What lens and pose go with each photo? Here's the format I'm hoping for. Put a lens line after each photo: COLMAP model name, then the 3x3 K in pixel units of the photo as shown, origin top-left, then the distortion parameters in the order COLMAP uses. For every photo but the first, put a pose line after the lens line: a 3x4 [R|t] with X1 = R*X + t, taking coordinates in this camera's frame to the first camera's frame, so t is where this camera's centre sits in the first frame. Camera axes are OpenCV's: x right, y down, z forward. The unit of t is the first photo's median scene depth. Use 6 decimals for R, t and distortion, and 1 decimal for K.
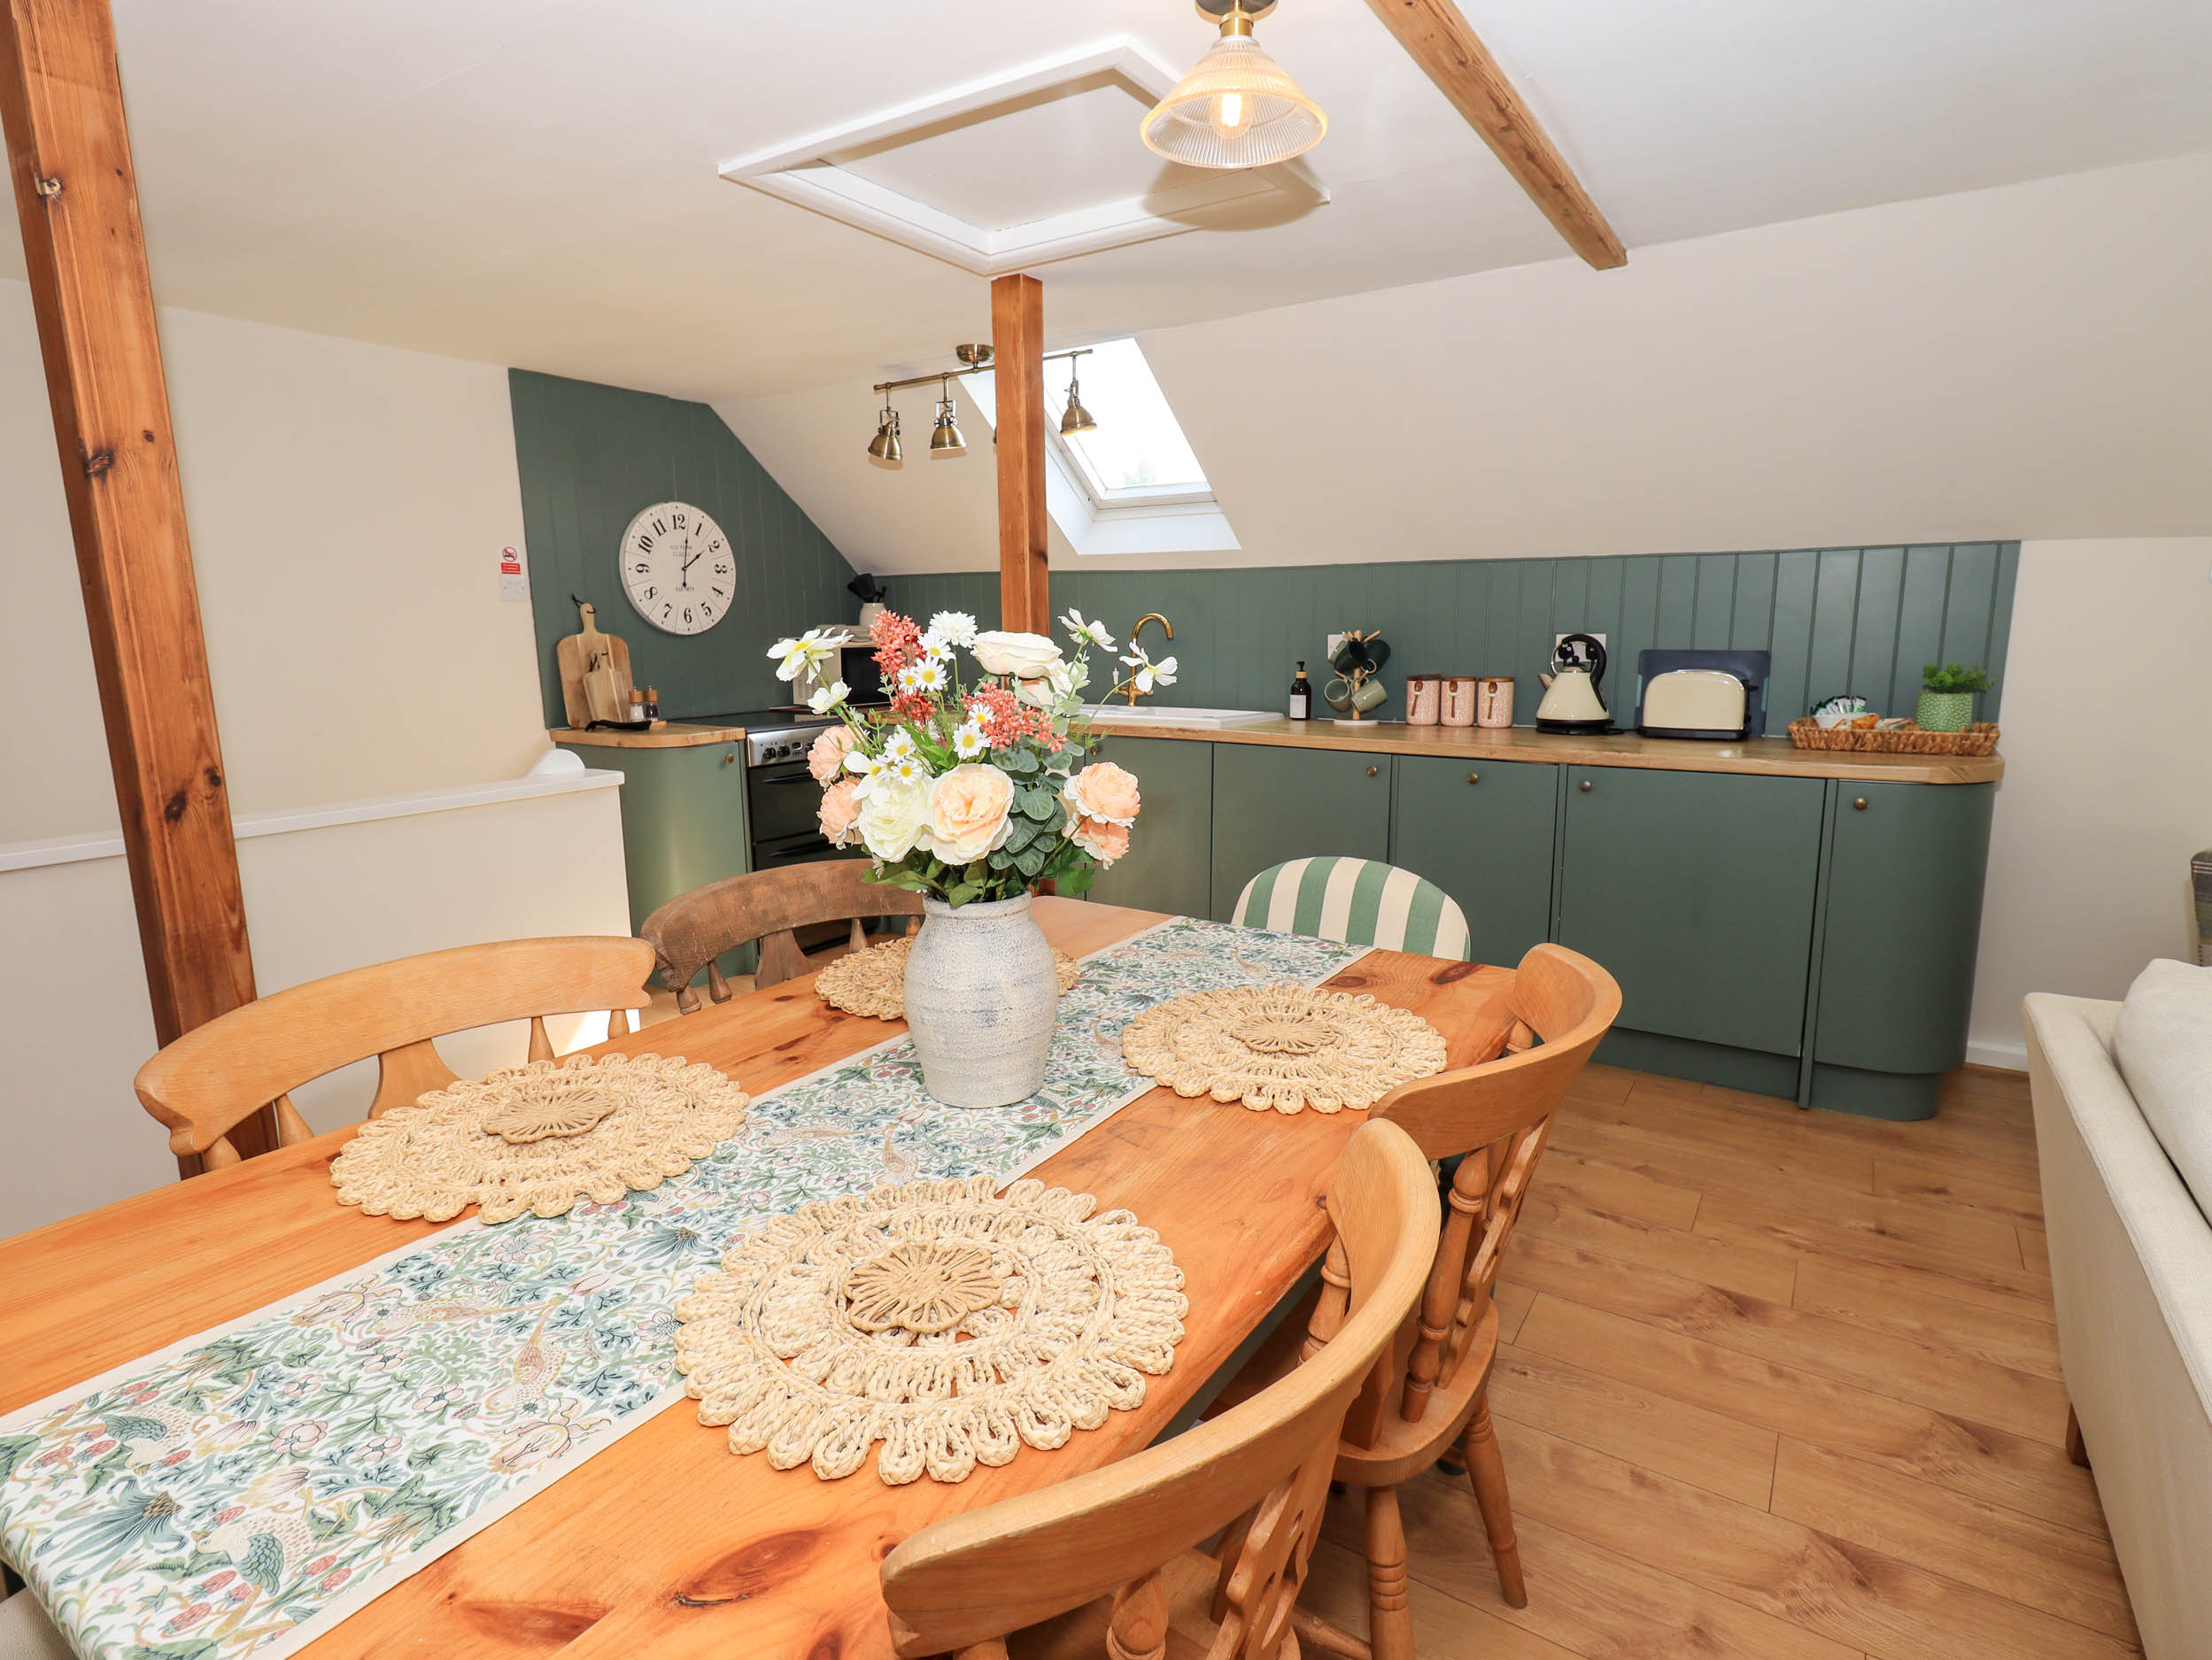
lens RADIAL K [[1151.0, 0, 1115.6], [0, 1151.0, 808.3], [0, 0, 1]] dist [0.005122, -0.001594]
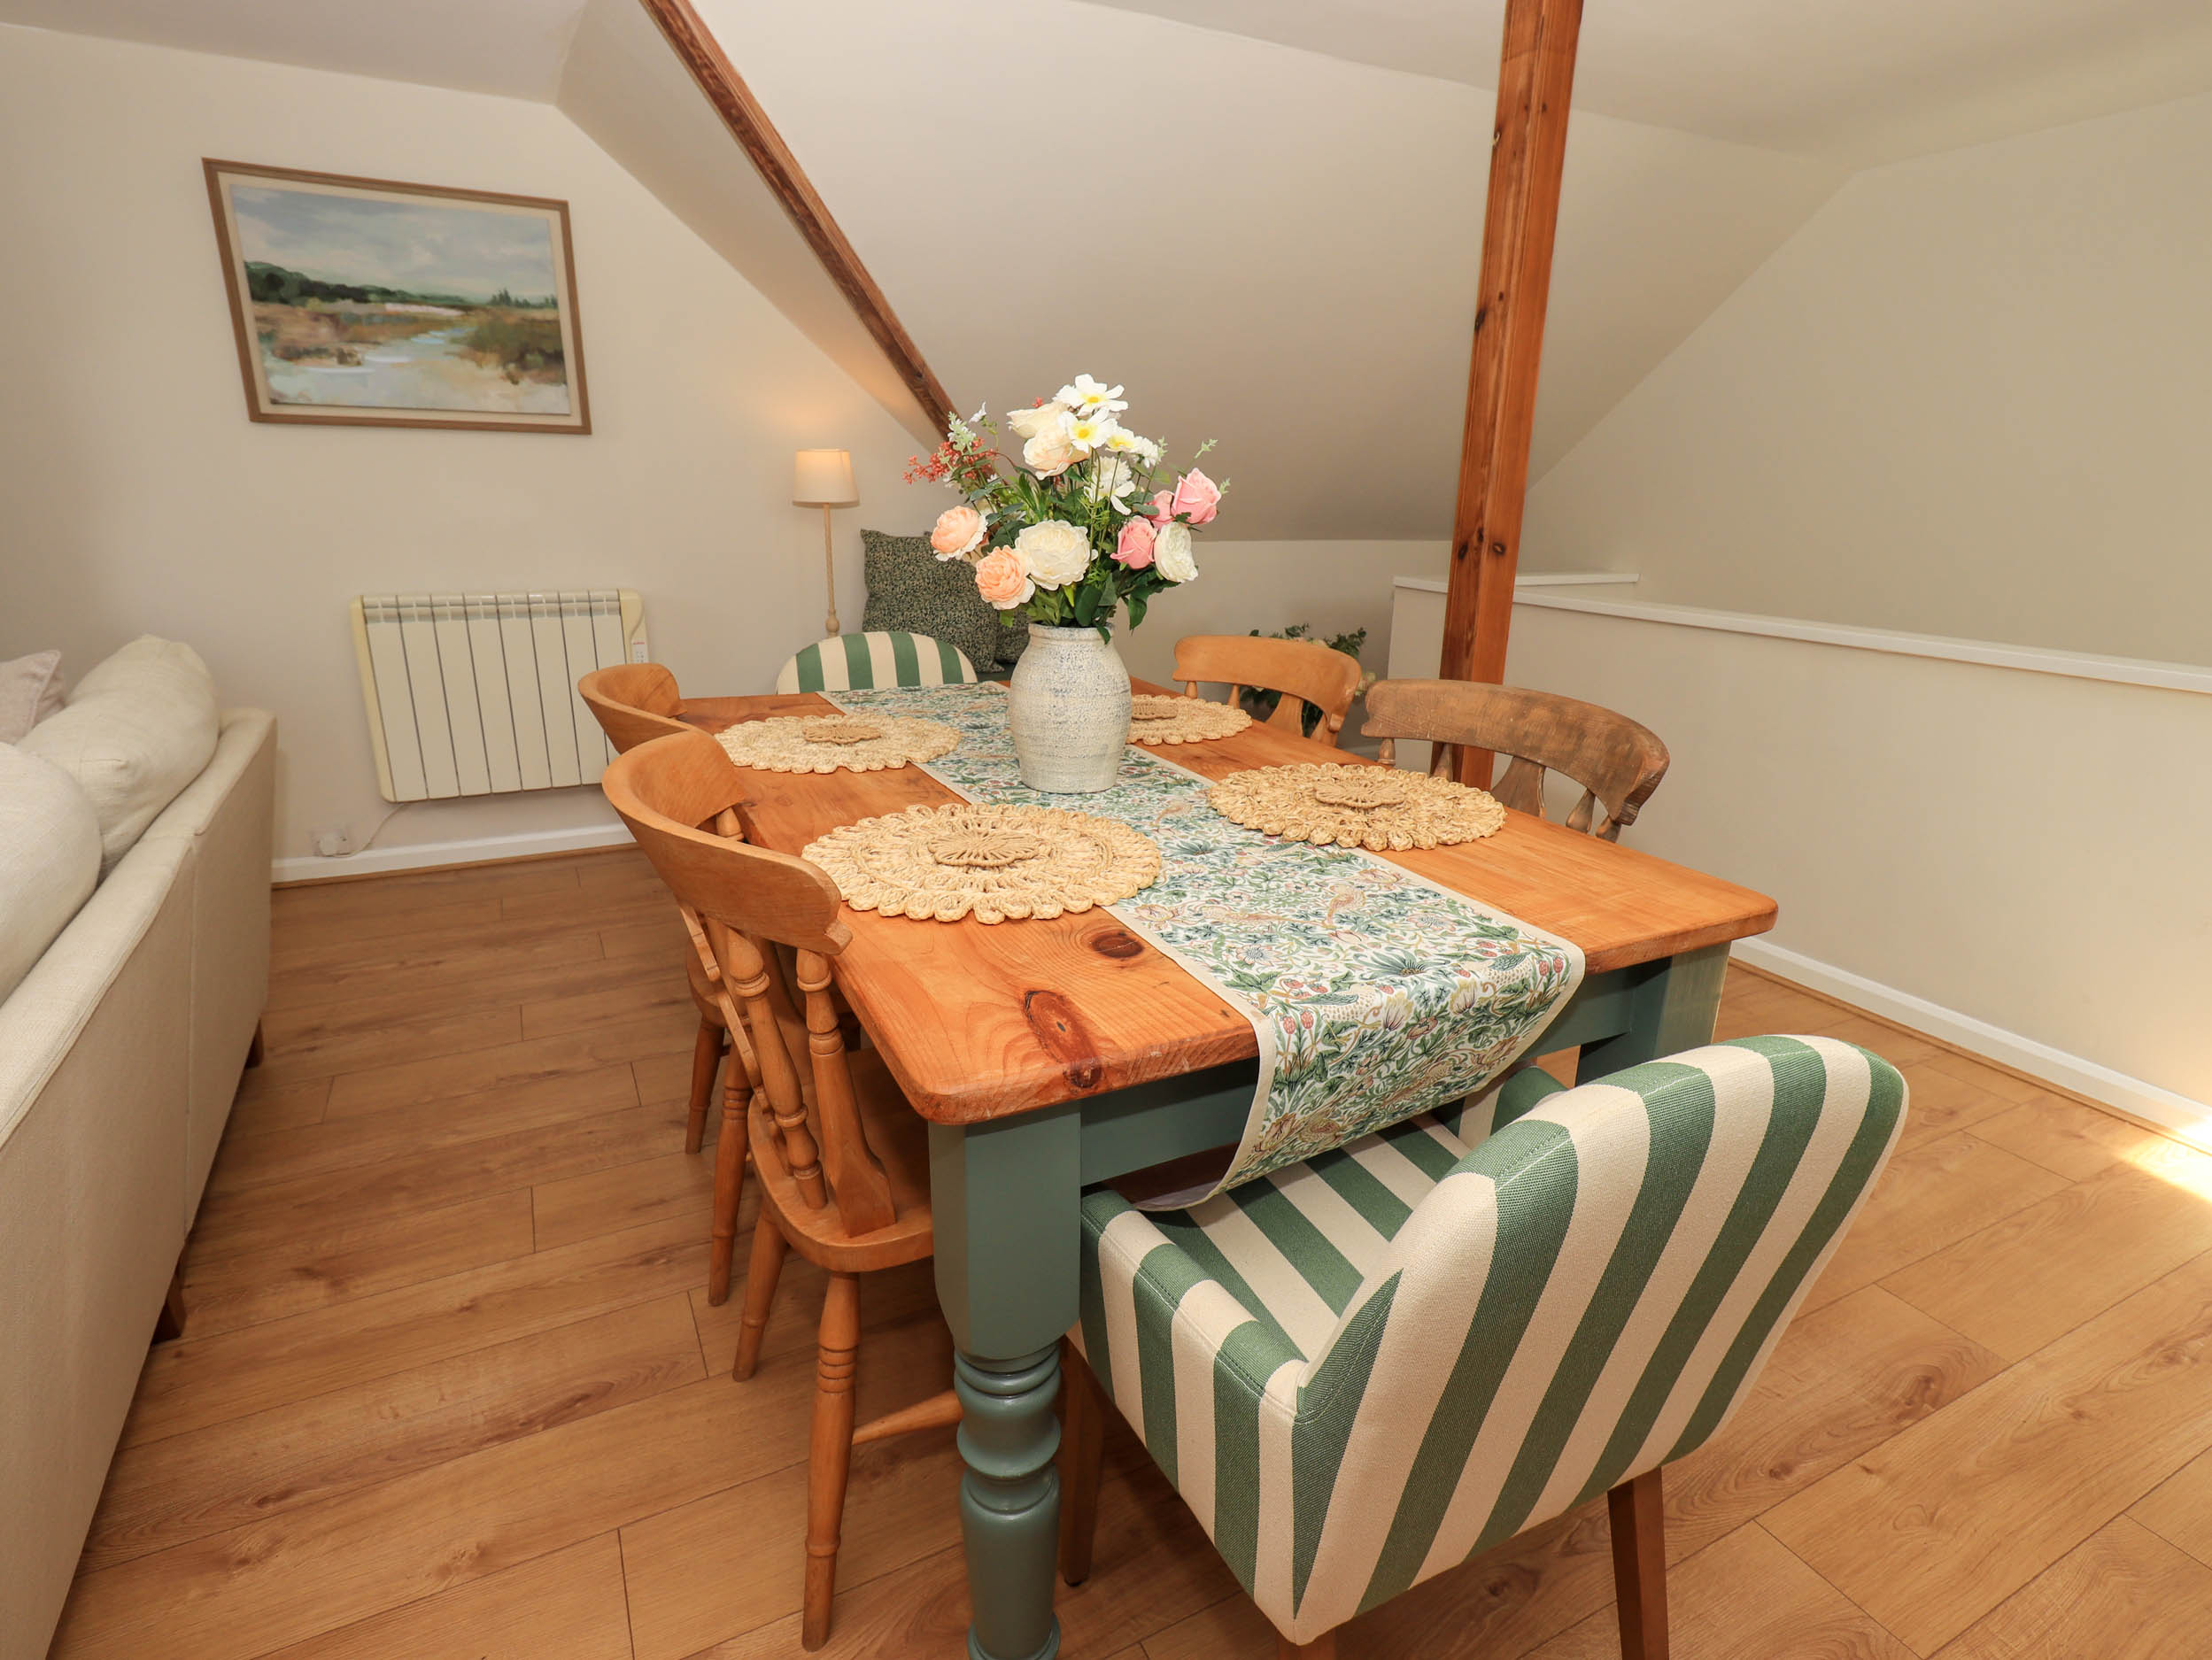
lens RADIAL K [[1151.0, 0, 1115.6], [0, 1151.0, 819.8], [0, 0, 1]] dist [0.005122, -0.001594]
pose [[-0.494229, 0.247658, -0.833308, 0.655520], [-0.157852, 0.917062, 0.366170, -0.134966], [0.854880, 0.312512, -0.414145, 1.130404]]
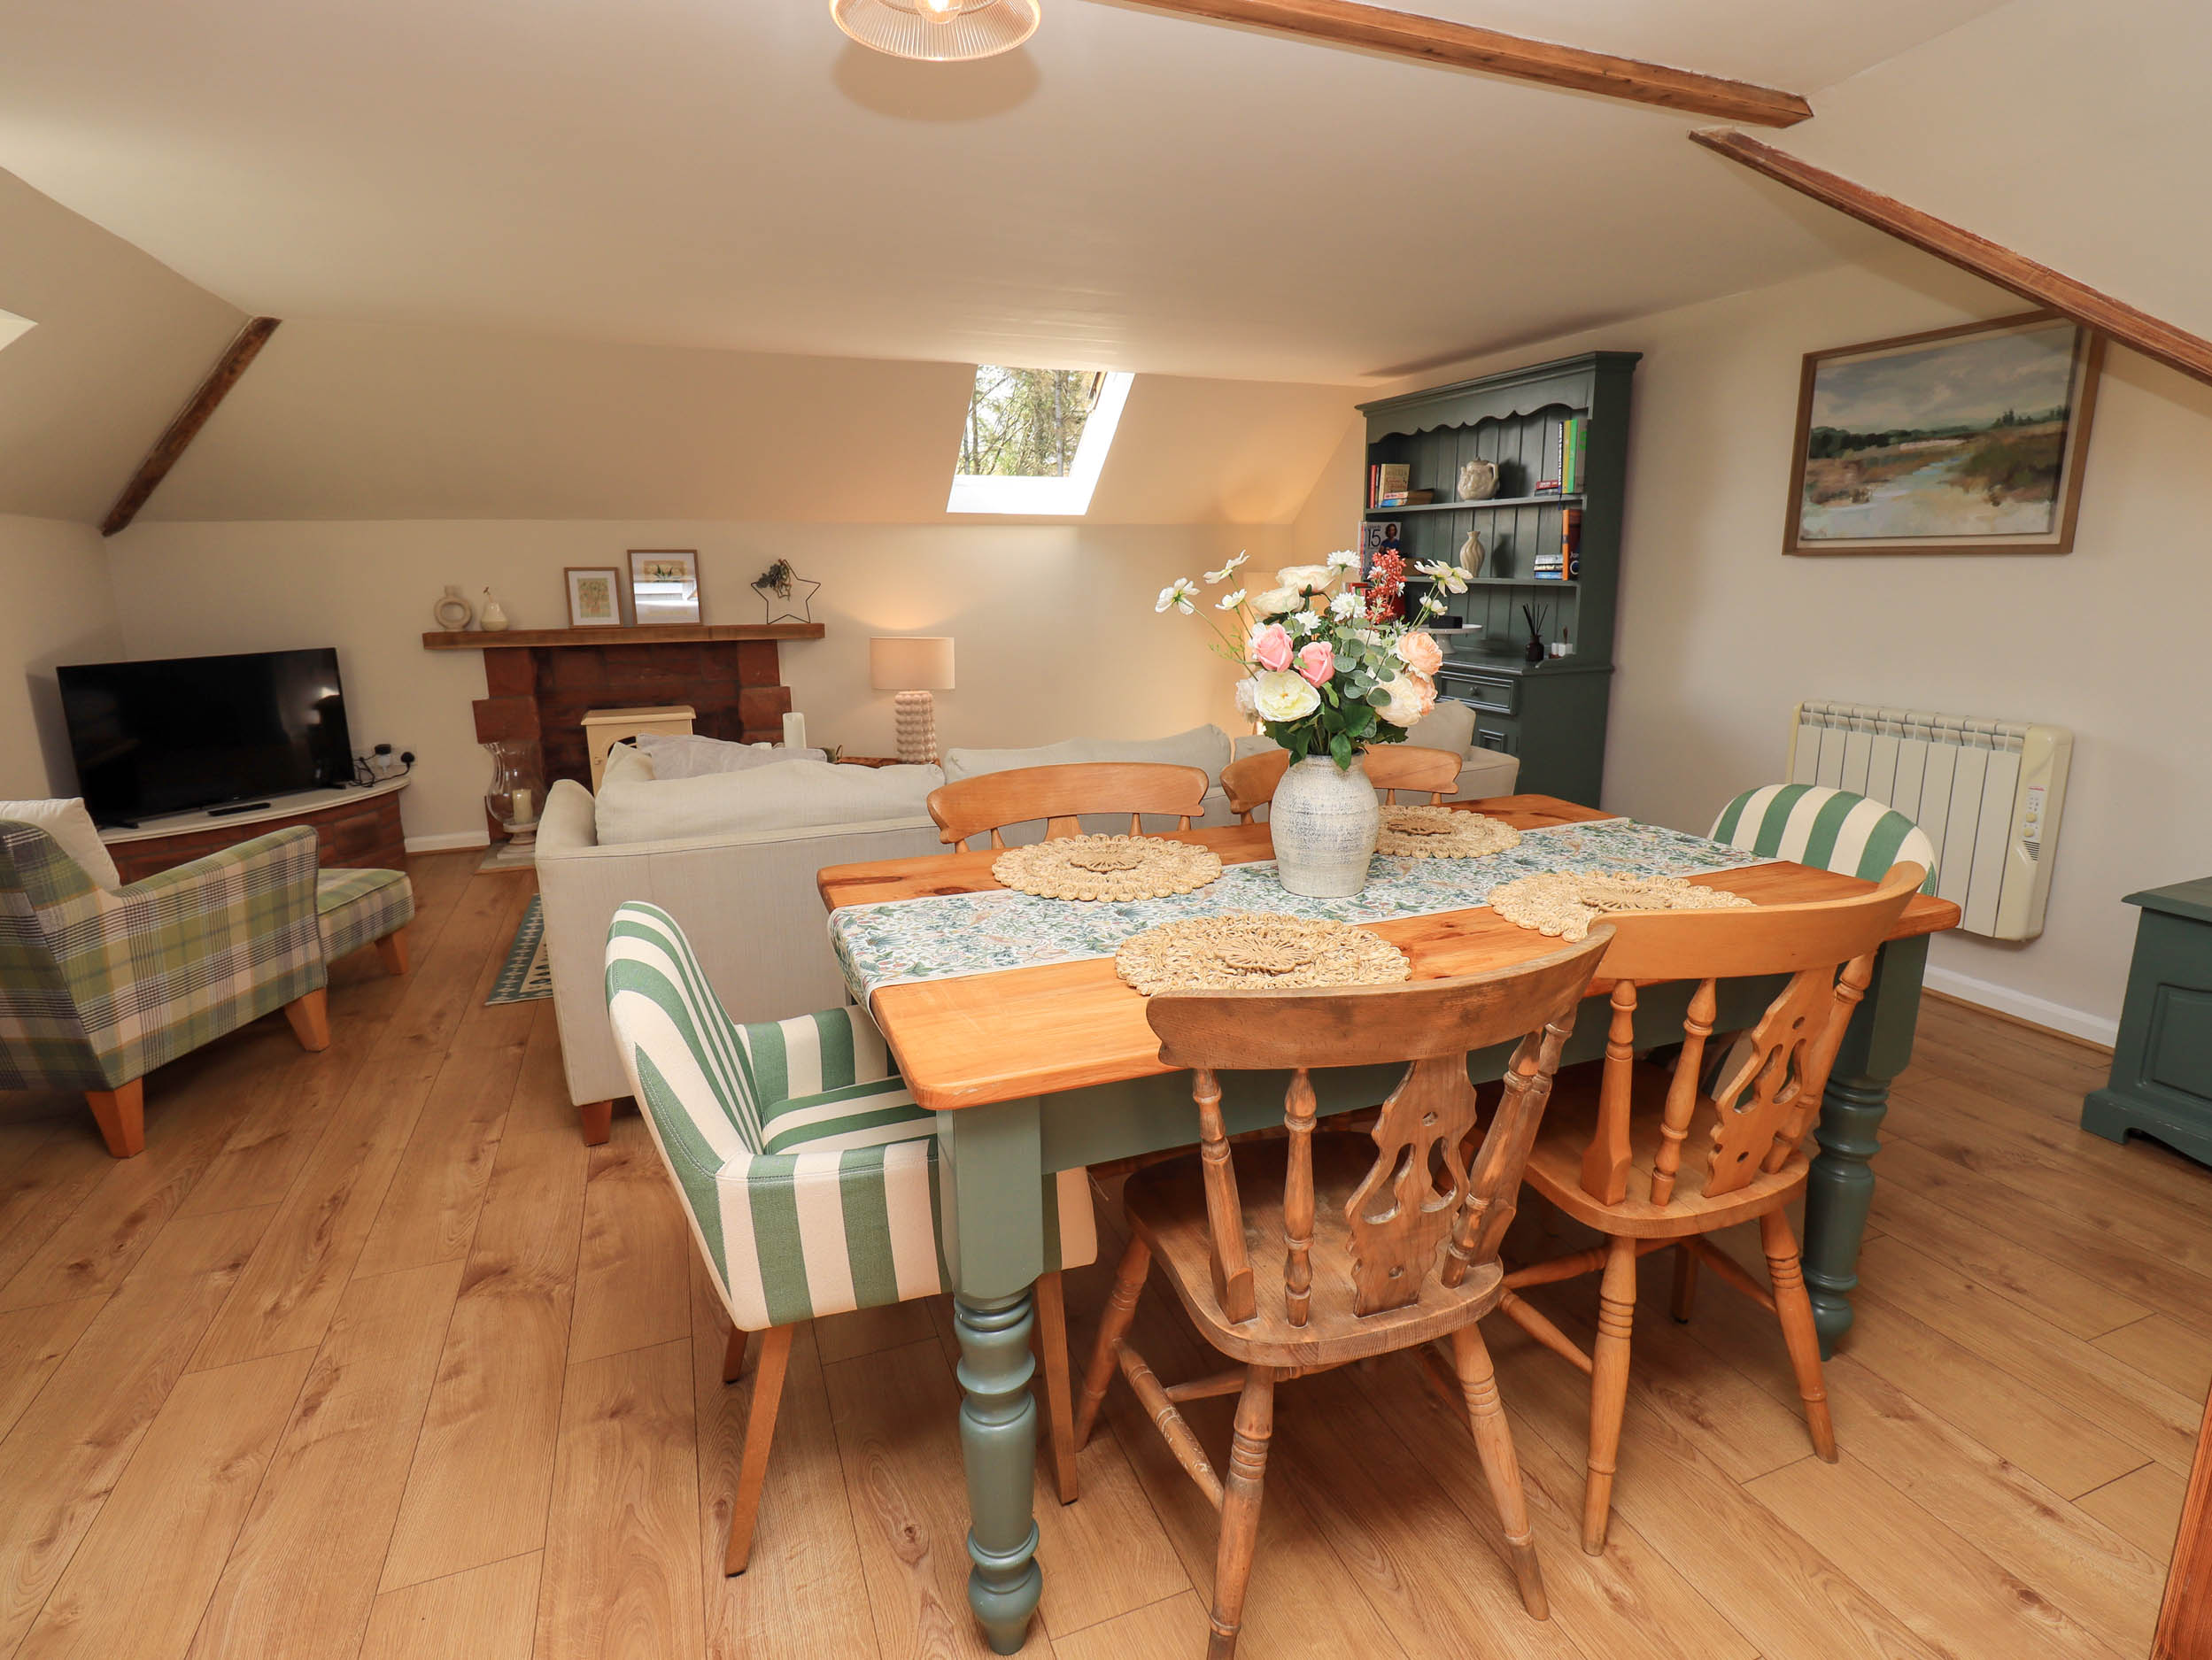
lens RADIAL K [[1151.0, 0, 1117.2], [0, 1151.0, 806.4], [0, 0, 1]] dist [0.005122, -0.001594]
pose [[-0.814894, -0.101516, 0.570650, -0.510651], [0.115662, 0.936260, 0.331722, -0.255459], [-0.567952, 0.336320, -0.751212, 1.567651]]
